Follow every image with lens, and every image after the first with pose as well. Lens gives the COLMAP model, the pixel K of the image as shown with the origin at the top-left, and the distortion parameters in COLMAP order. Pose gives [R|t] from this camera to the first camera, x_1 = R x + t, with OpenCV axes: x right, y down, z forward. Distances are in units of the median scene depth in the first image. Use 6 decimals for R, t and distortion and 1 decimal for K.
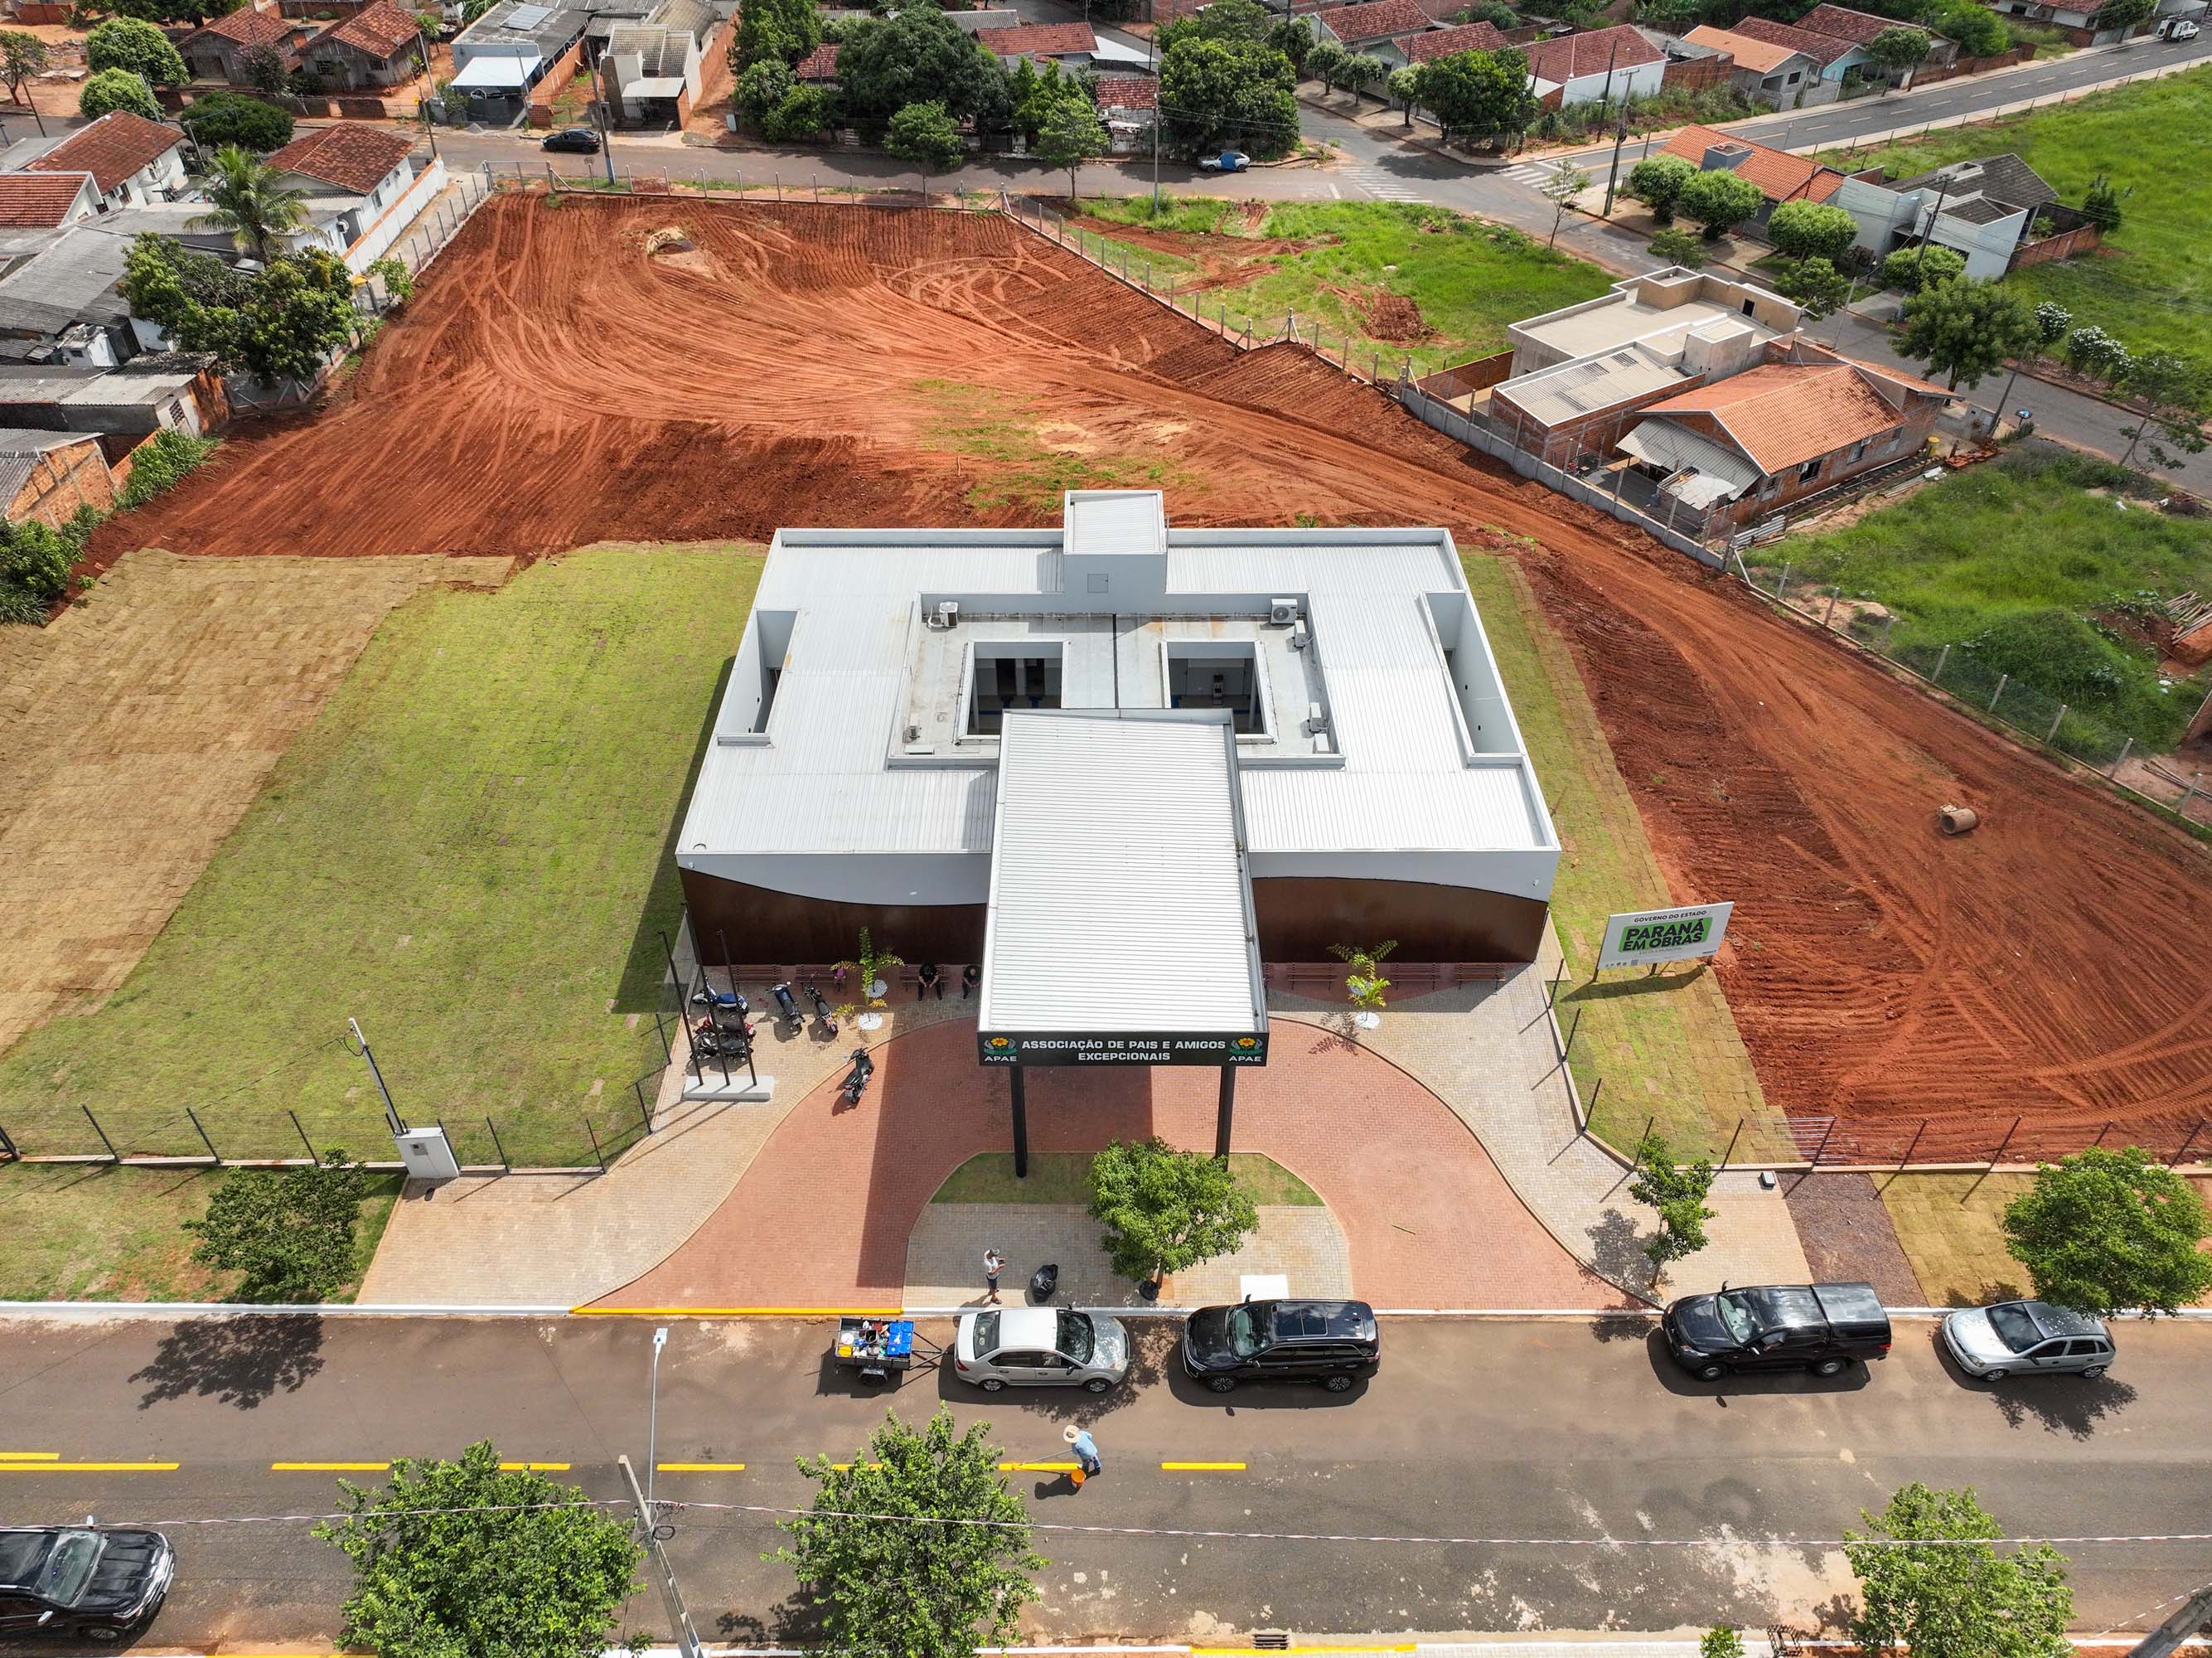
lens RADIAL K [[1558.8, 0, 1111.0], [0, 1558.8, 828.3], [0, 0, 1]] dist [-0.005915, 0.020168]
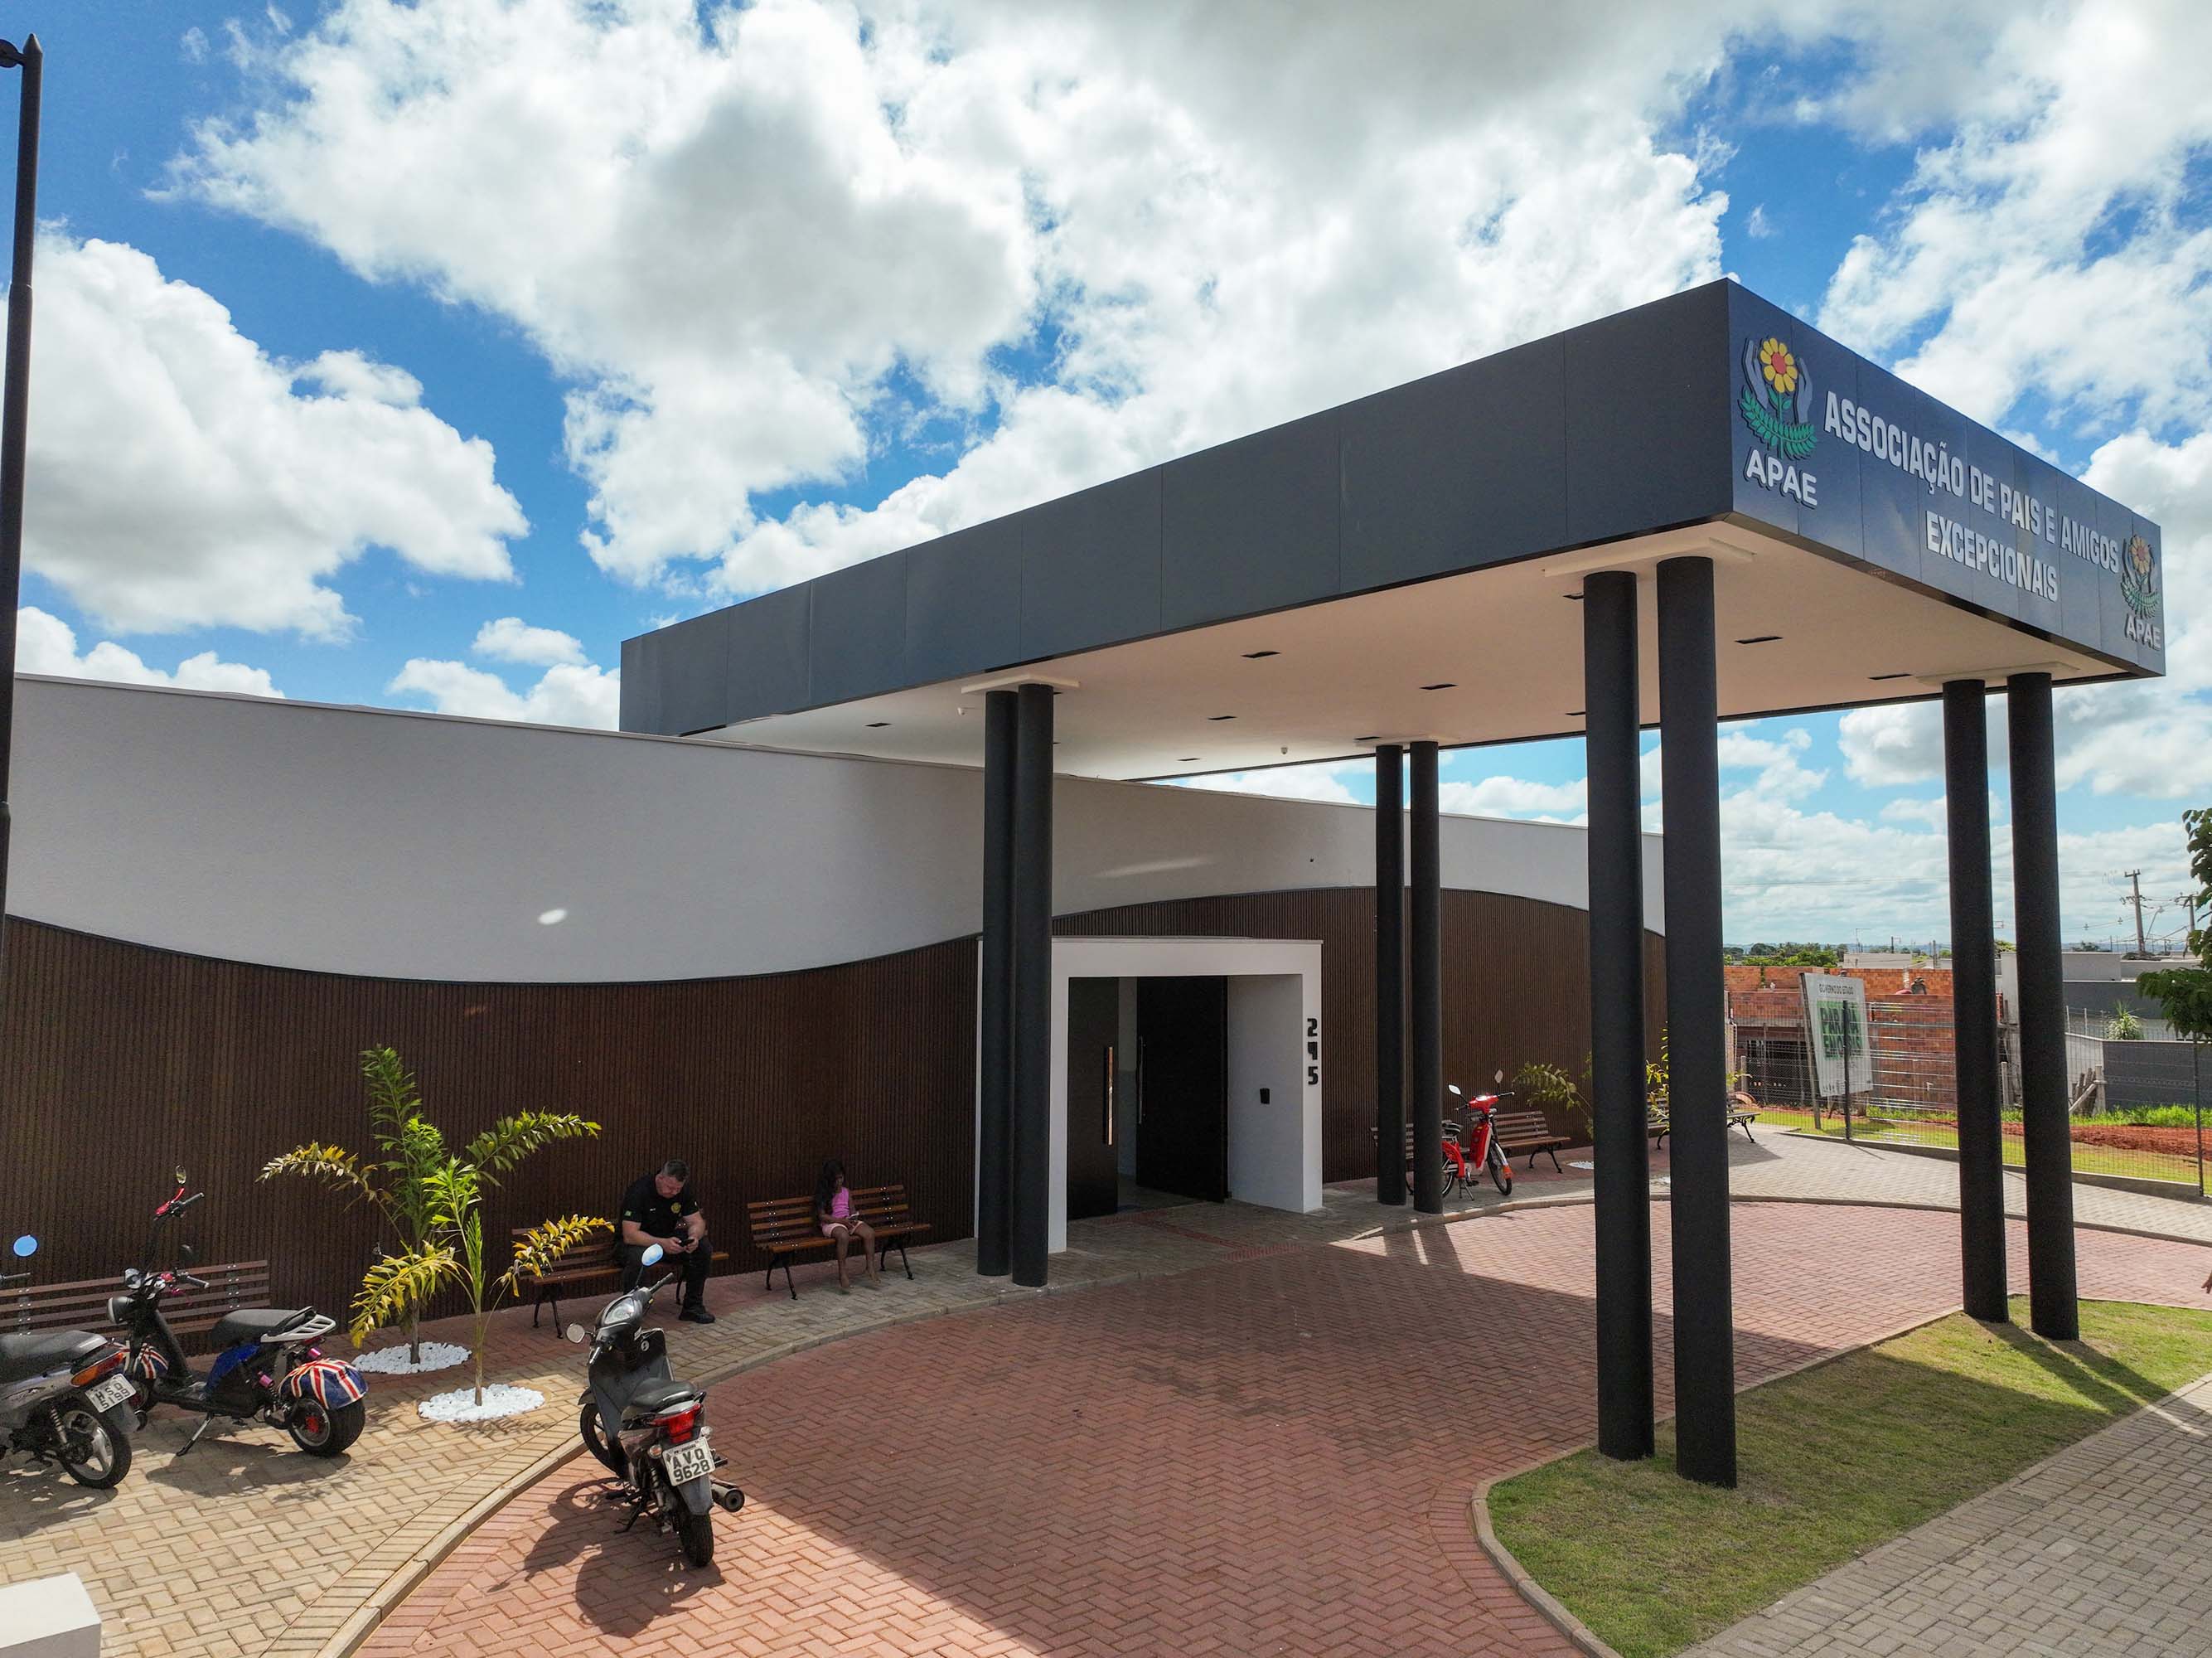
lens RADIAL K [[1558.8, 0, 1111.0], [0, 1558.8, 828.3], [0, 0, 1]] dist [-0.005915, 0.020168]
pose [[0.756014, 0.049658, 0.652669, -0.144666], [0.418427, 0.730115, -0.540232, 0.134901], [-0.503351, 0.681518, 0.531198, 0.497645]]
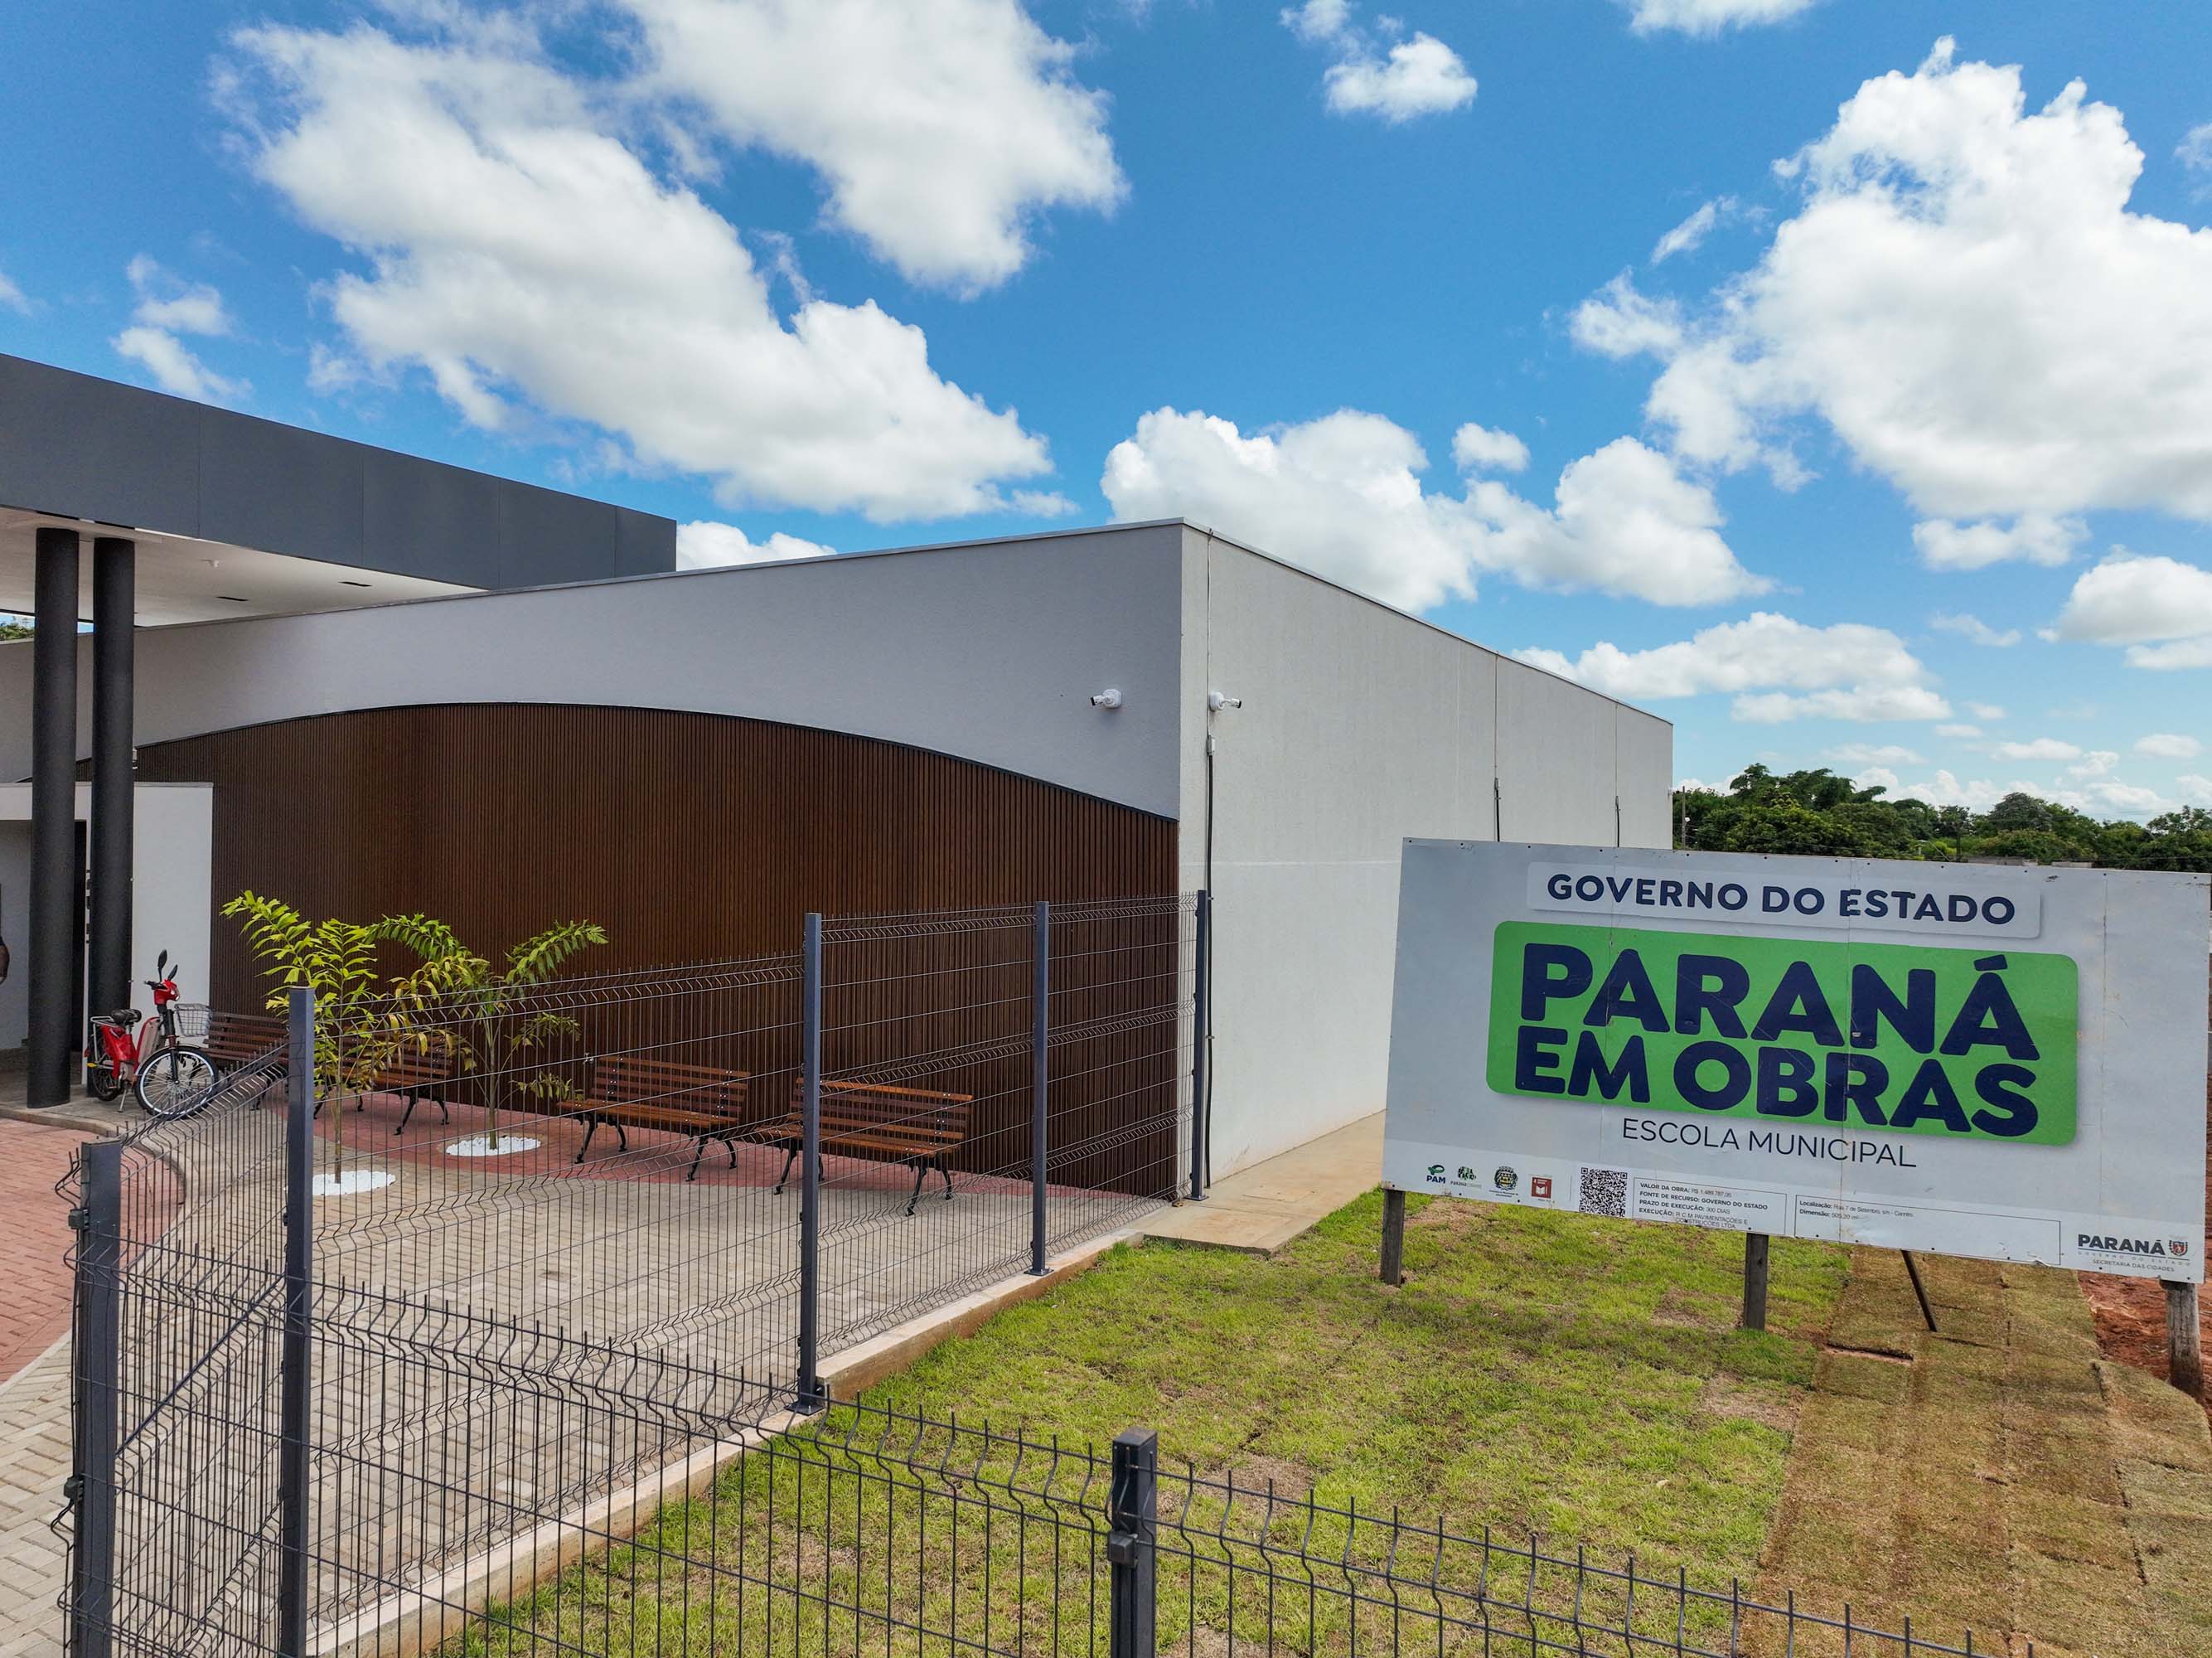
lens RADIAL K [[1558.8, 0, 1111.0], [0, 1558.8, 828.3], [0, 0, 1]] dist [-0.005915, 0.020168]
pose [[0.871625, -0.001372, -0.490171, 0.240991], [-0.324632, 0.747638, -0.579355, 0.114112], [0.367266, 0.664105, 0.651214, 0.536418]]
